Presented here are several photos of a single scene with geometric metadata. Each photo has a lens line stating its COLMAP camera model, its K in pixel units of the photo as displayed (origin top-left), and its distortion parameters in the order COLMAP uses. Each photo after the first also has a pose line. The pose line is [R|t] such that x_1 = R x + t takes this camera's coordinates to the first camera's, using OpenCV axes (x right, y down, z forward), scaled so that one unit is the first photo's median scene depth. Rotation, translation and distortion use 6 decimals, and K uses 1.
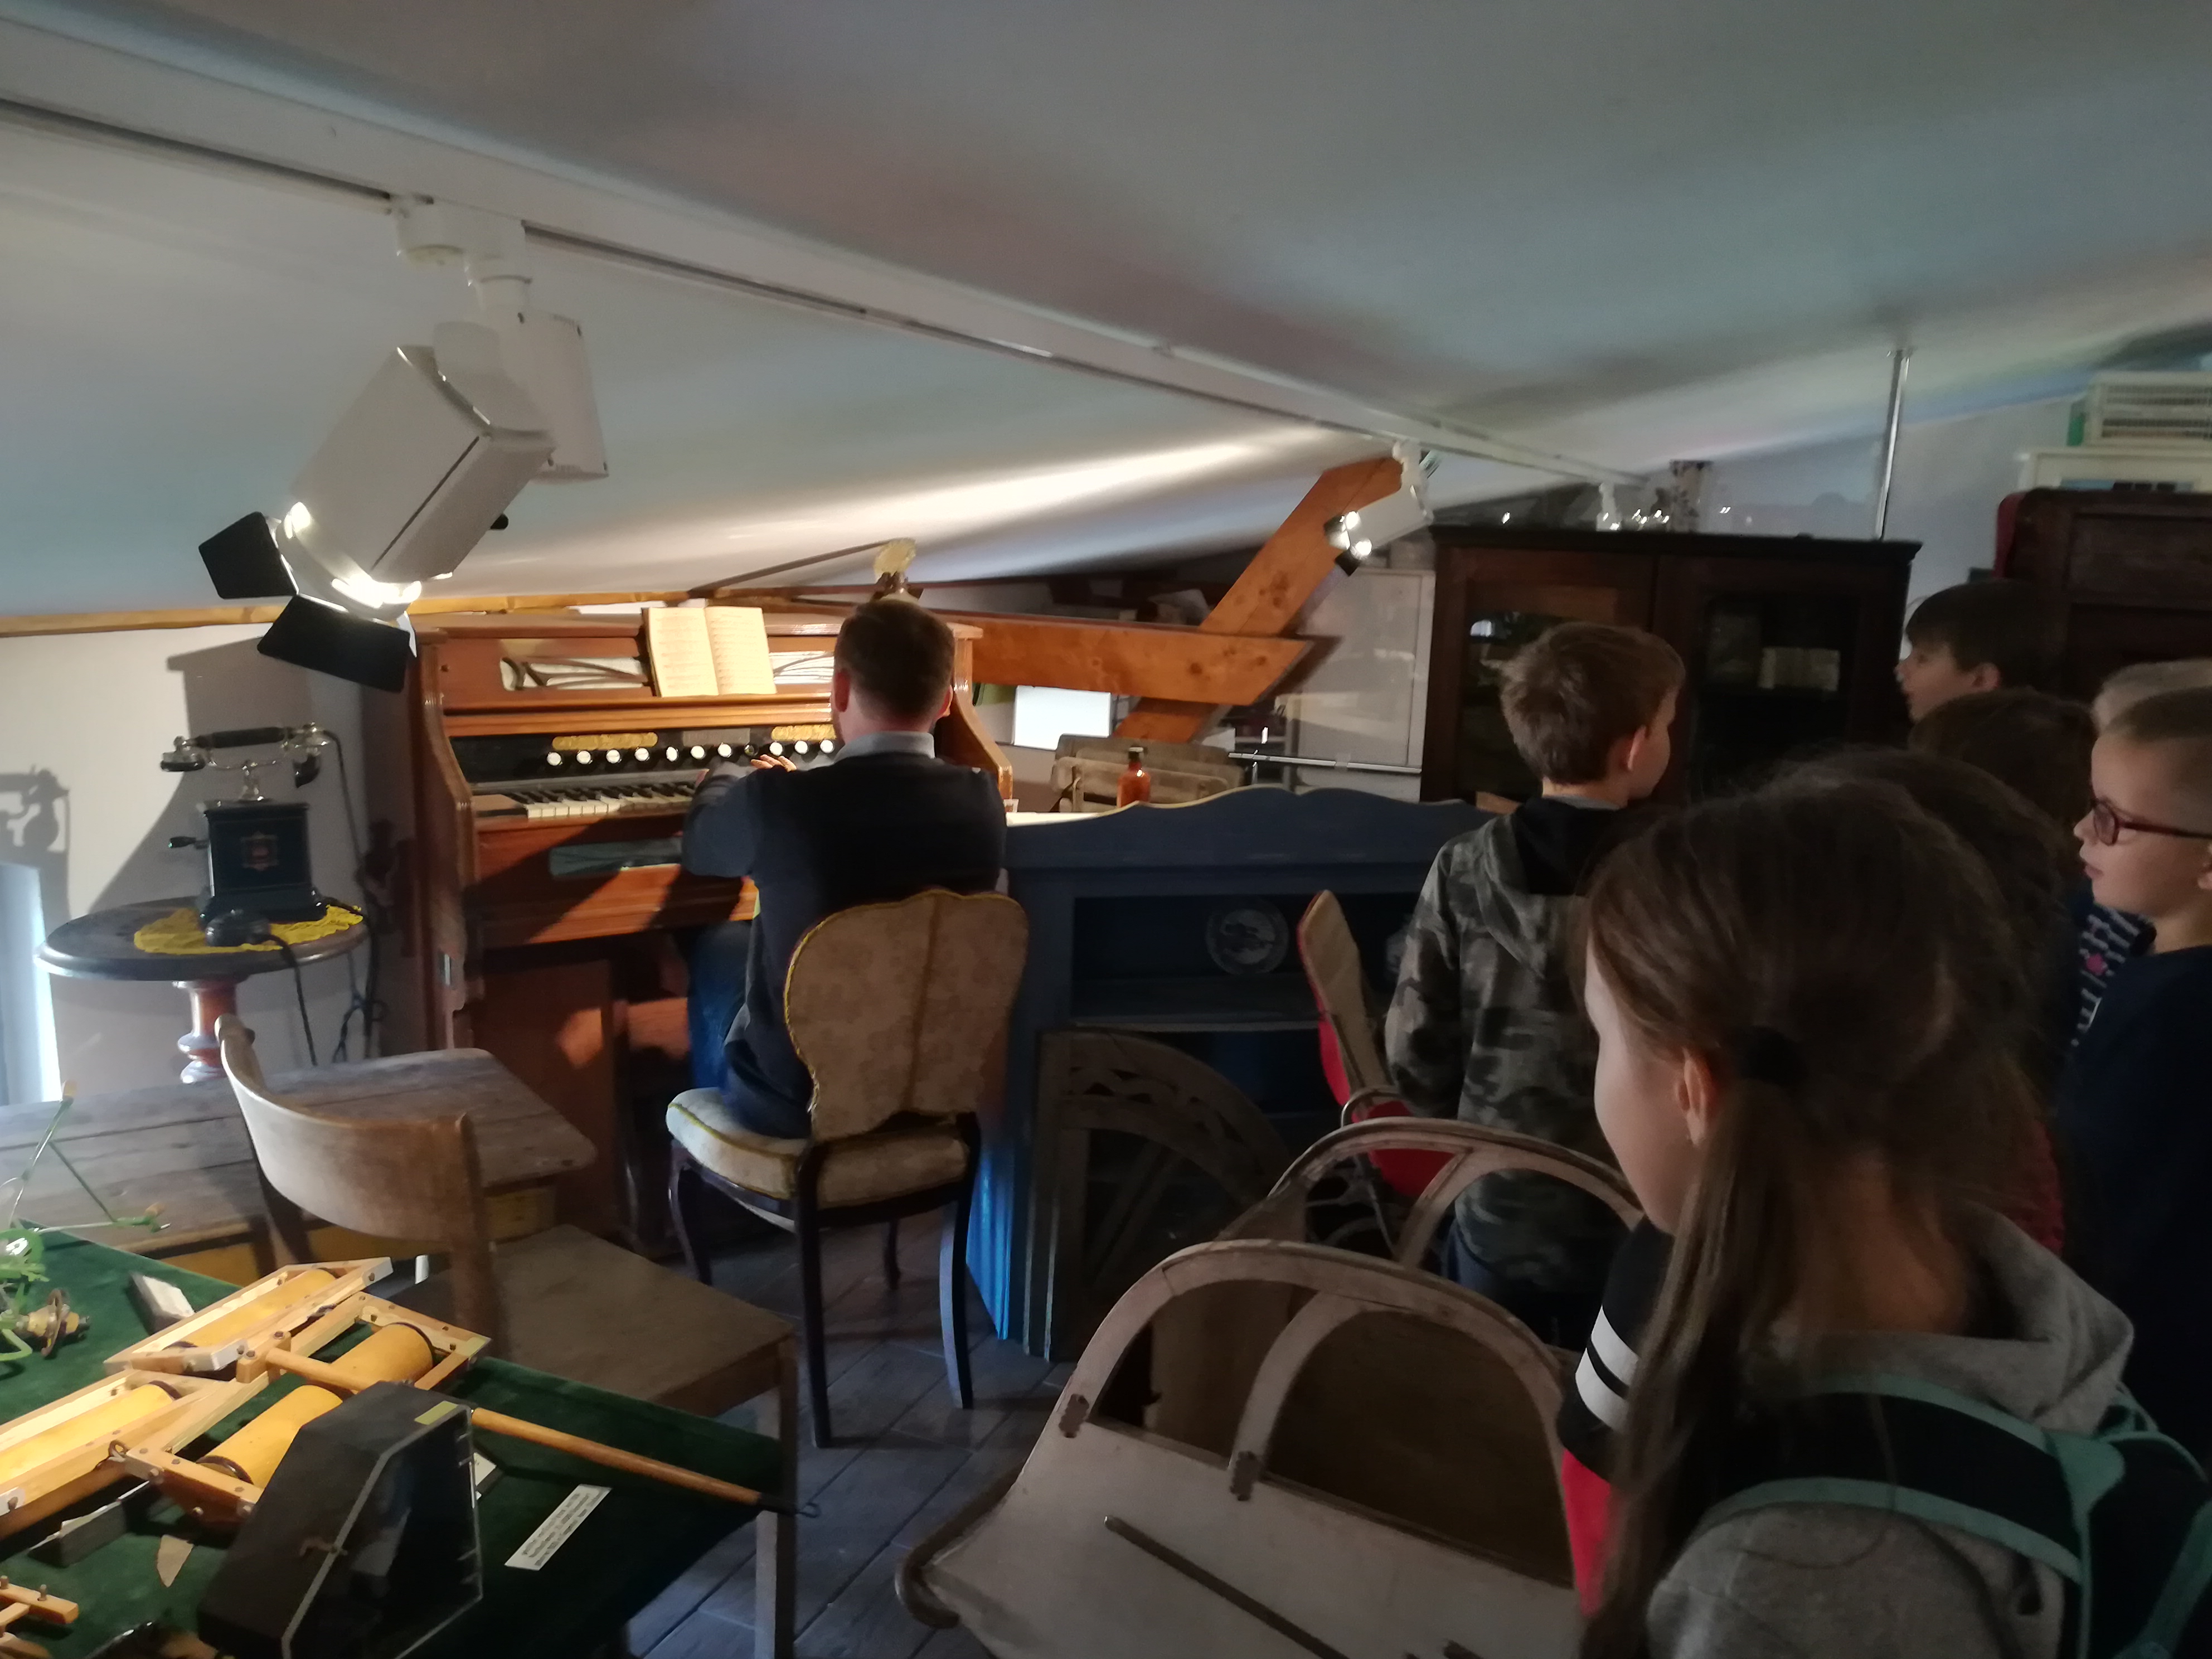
lens RADIAL K [[1637.0, 0, 1106.0], [0, 1637.0, 829.5], [0, 0, 1]] dist [0.007946, 0.000826]
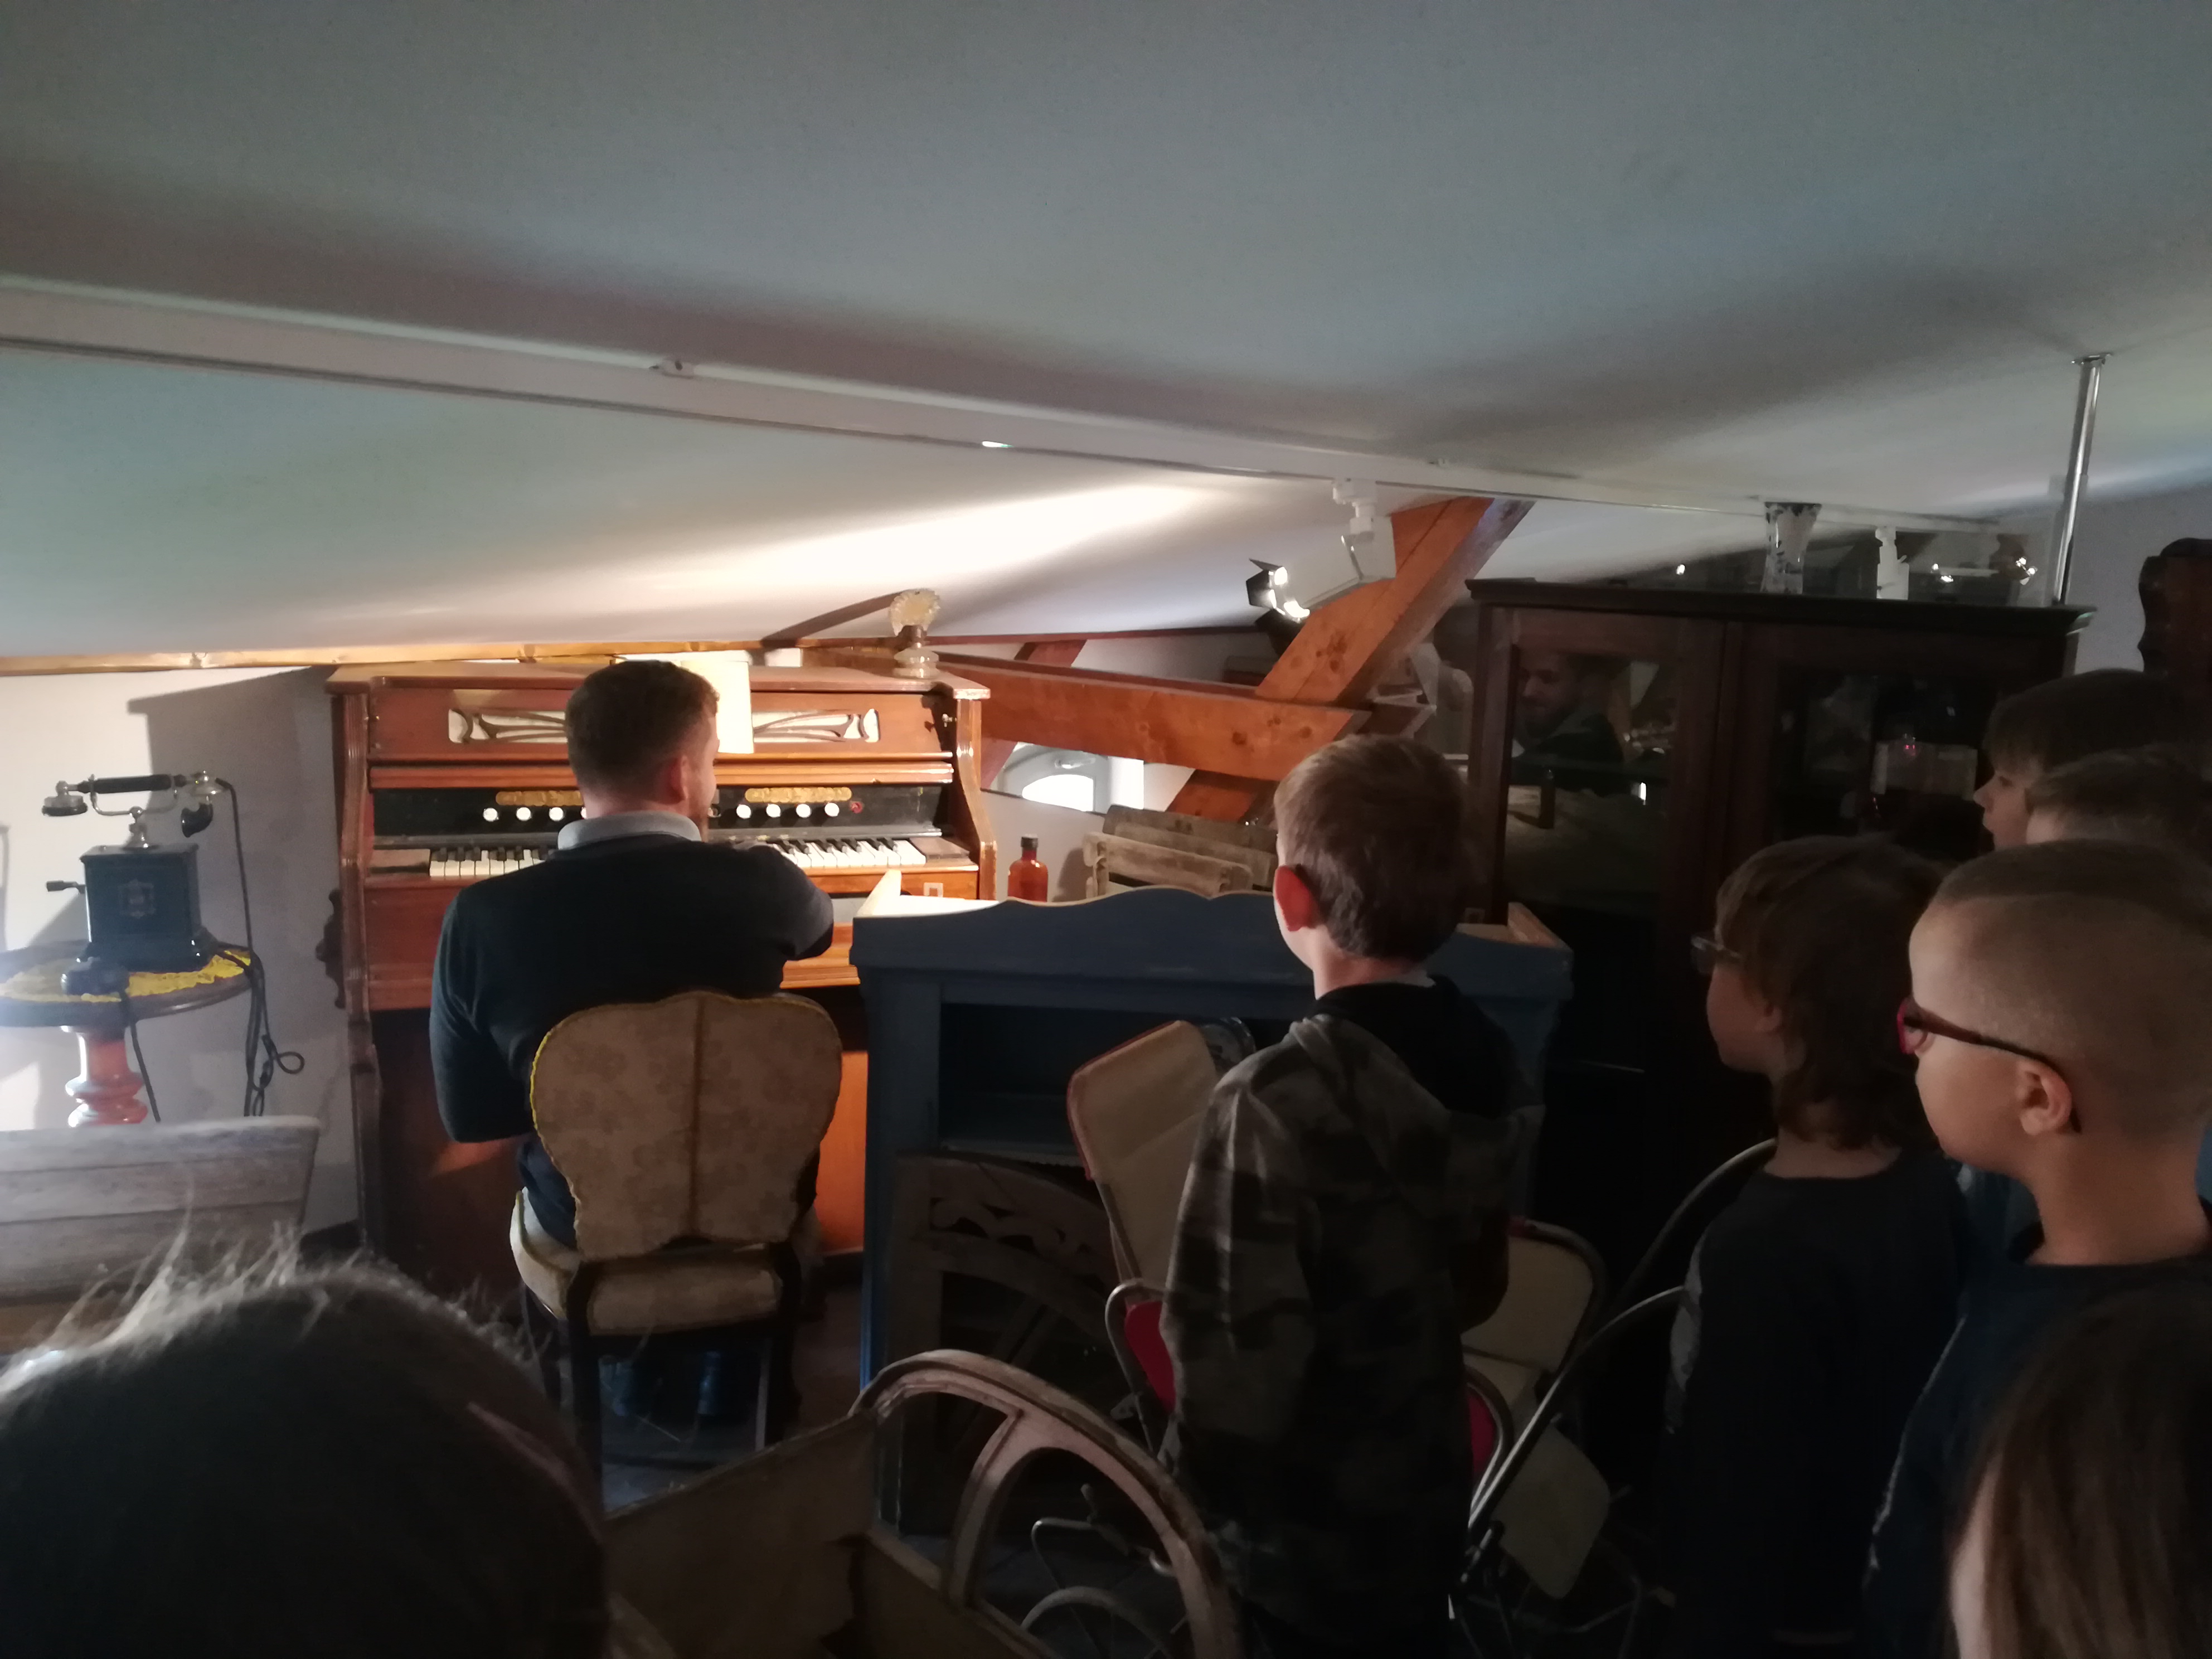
lens RADIAL K [[1637.0, 0, 1106.0], [0, 1637.0, 829.5], [0, 0, 1]] dist [0.007946, 0.000826]
pose [[0.966264, 0.046737, -0.253279, 0.255336], [-0.053253, 0.998402, -0.018929, -0.035158], [0.251990, 0.031778, 0.967208, 0.158992]]
